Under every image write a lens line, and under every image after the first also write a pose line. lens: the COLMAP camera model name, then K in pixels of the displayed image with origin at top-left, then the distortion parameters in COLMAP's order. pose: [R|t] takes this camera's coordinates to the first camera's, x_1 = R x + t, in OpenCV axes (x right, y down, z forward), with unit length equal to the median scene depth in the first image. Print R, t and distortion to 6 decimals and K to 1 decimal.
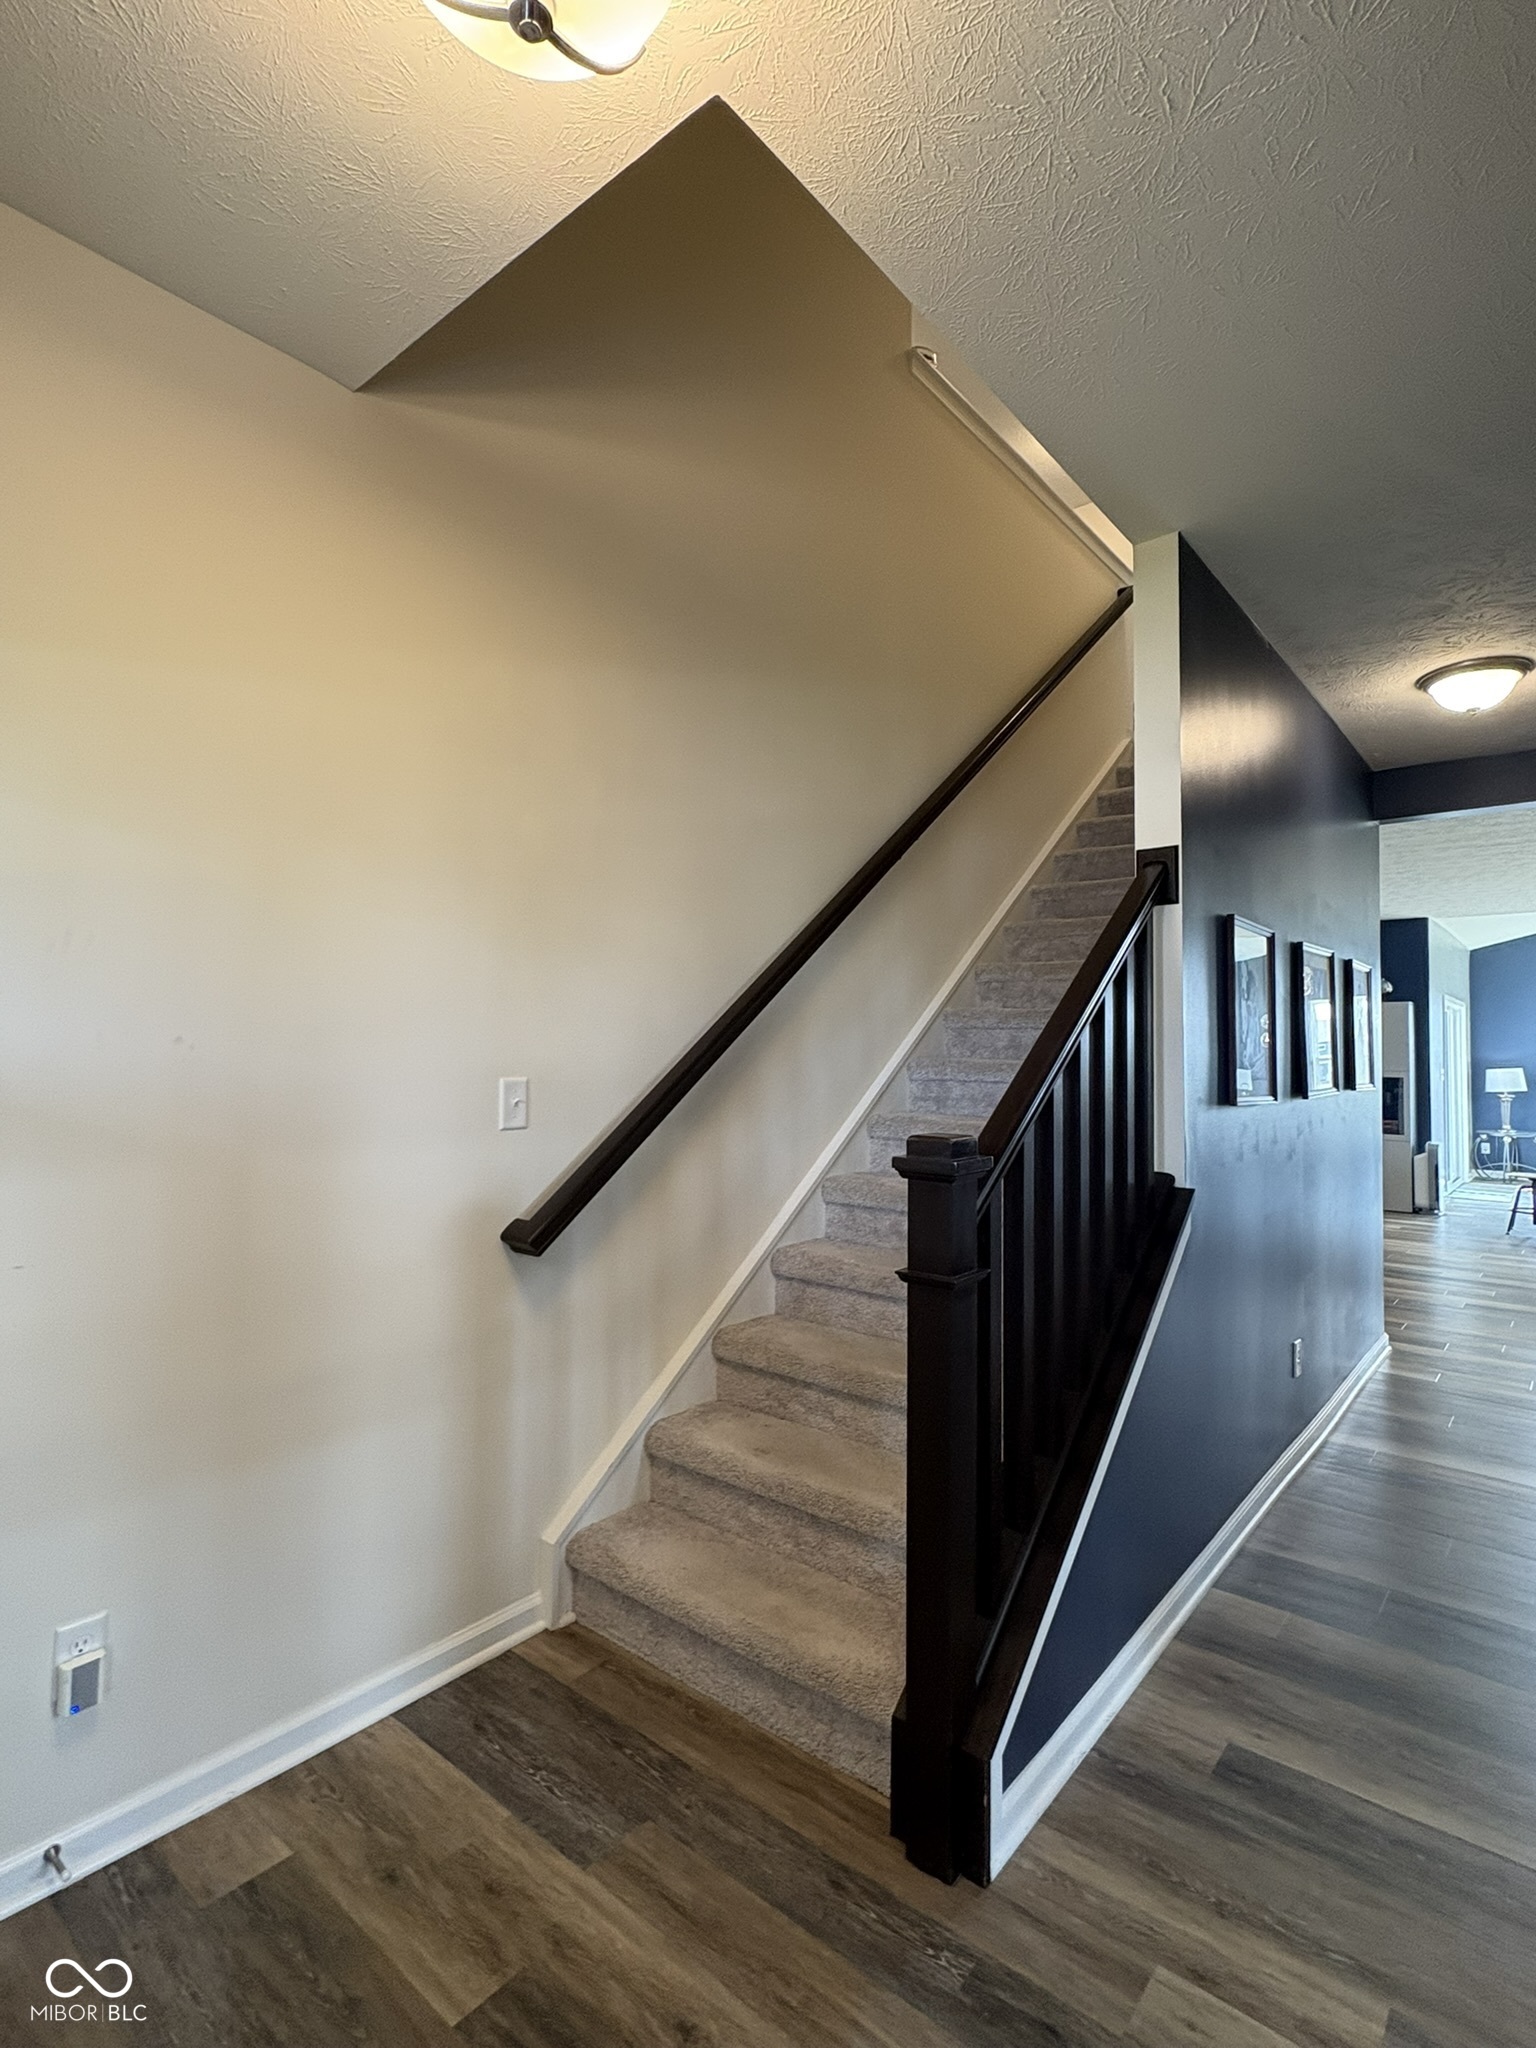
lens RADIAL K [[1009.8, 0, 769.0], [0, 1009.8, 1021.4], [0, 0, 1]] dist [-0.001972, -0.000487]
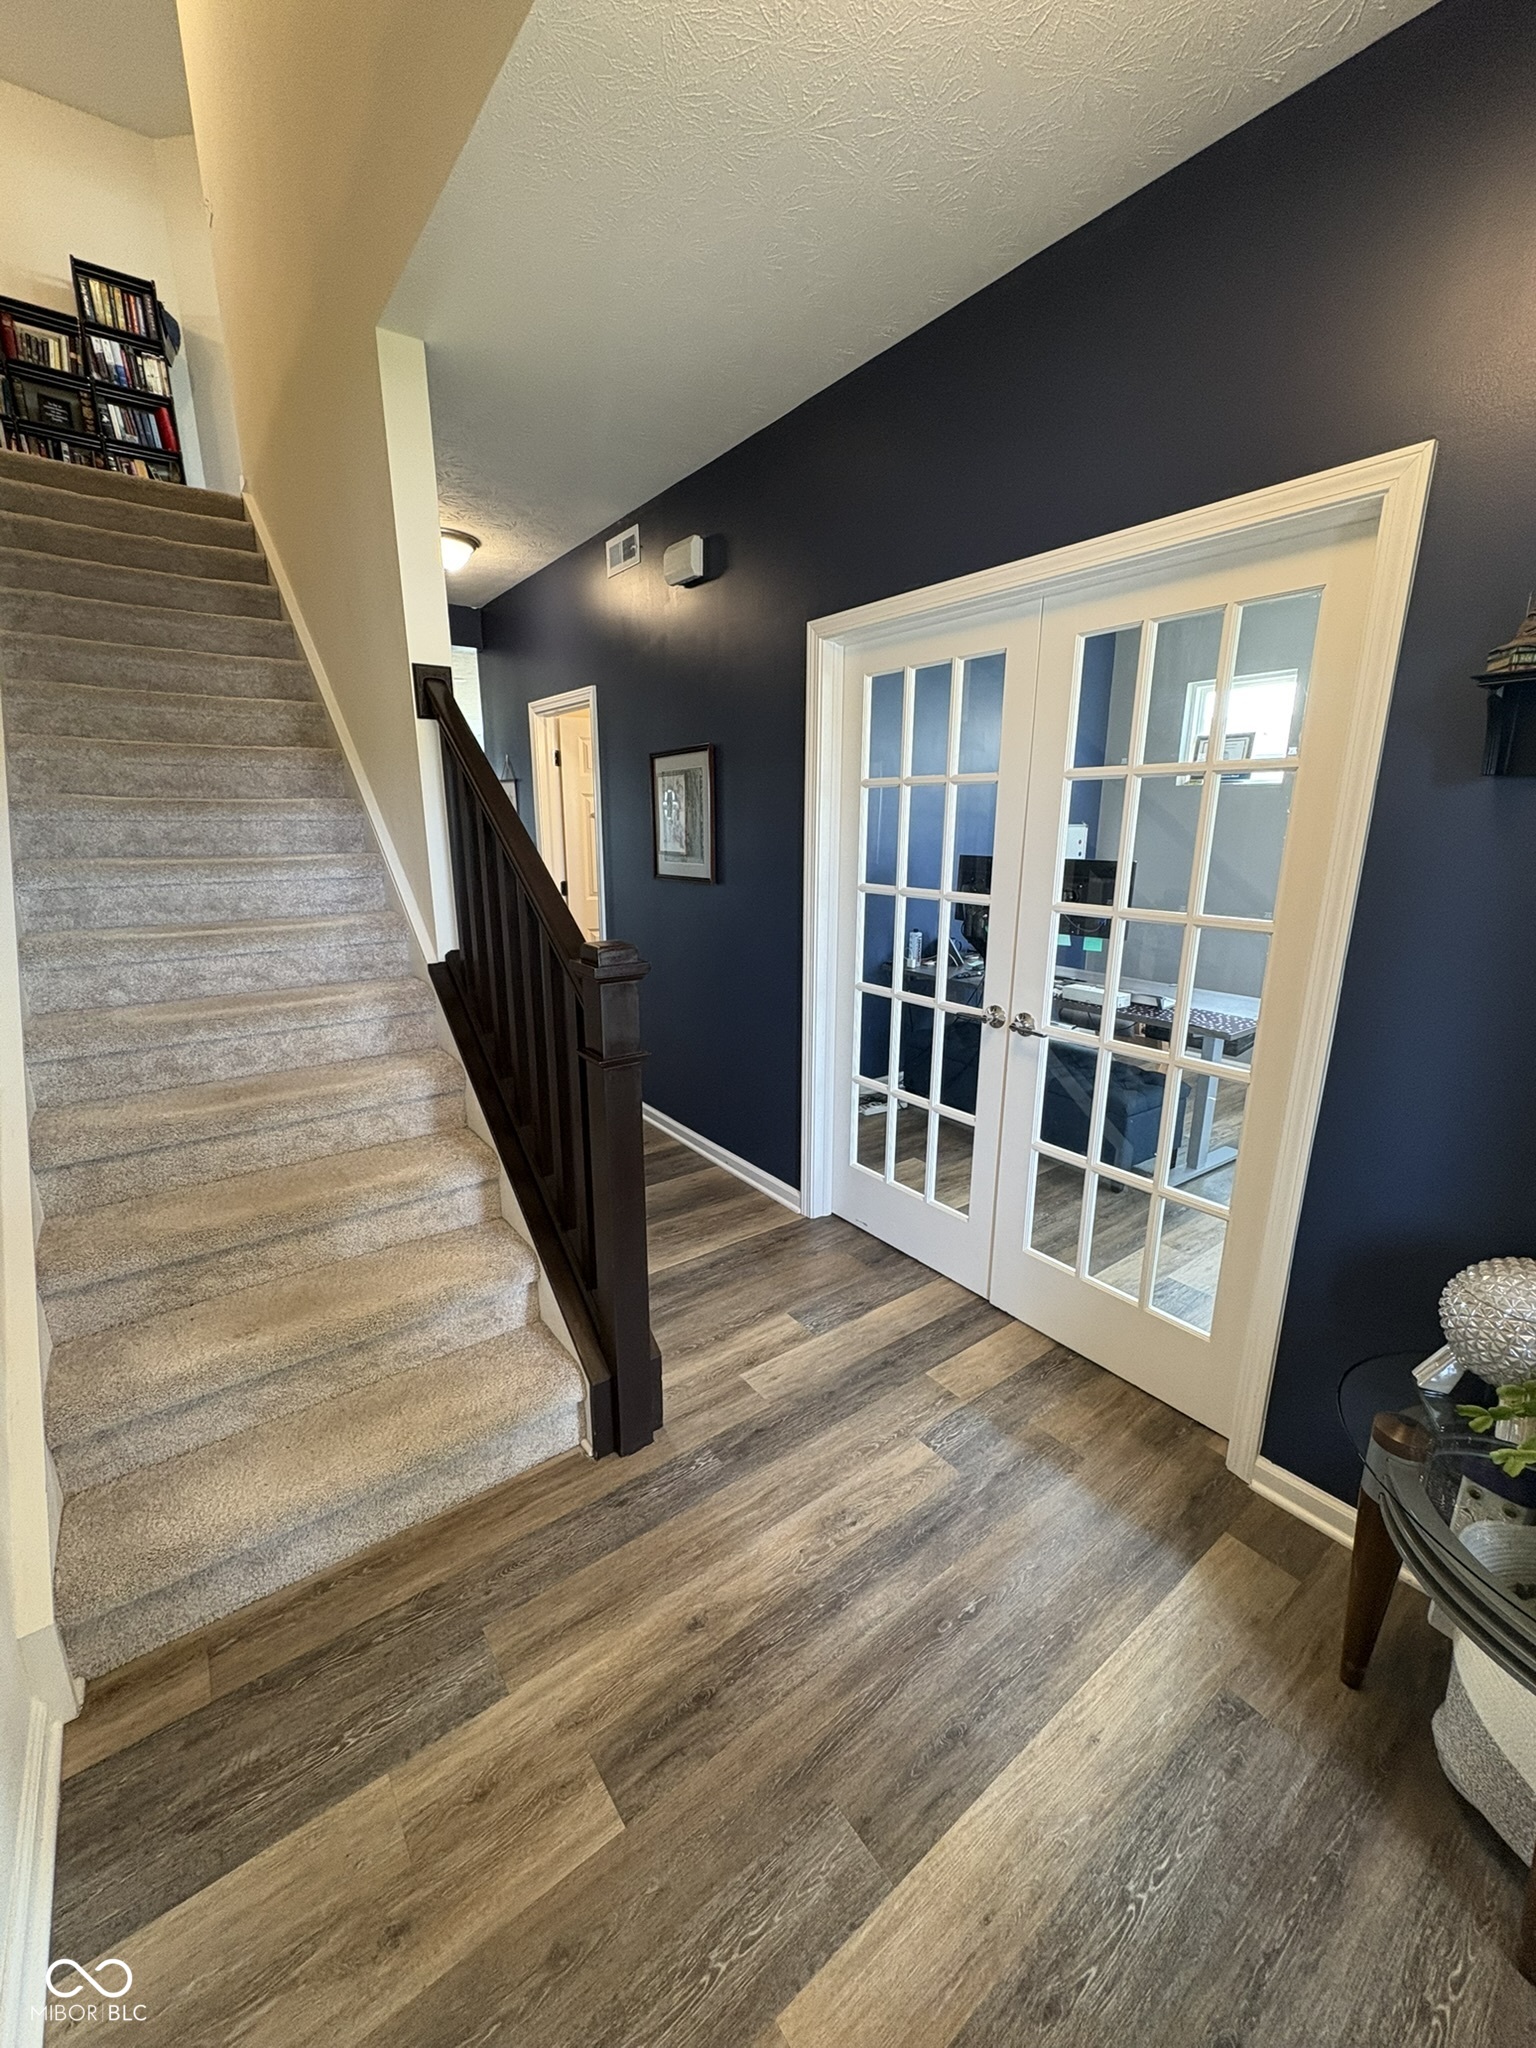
lens RADIAL K [[820.1, 0, 767.5], [0, 820.1, 1023.4], [0, 0, 1]] dist [-0.000591, -0.000100]
pose [[0.228053, -0.249939, 0.941022, -0.735521], [-0.027157, 0.964481, 0.262751, -0.055347], [-0.973270, -0.085477, 0.213165, 0.609450]]
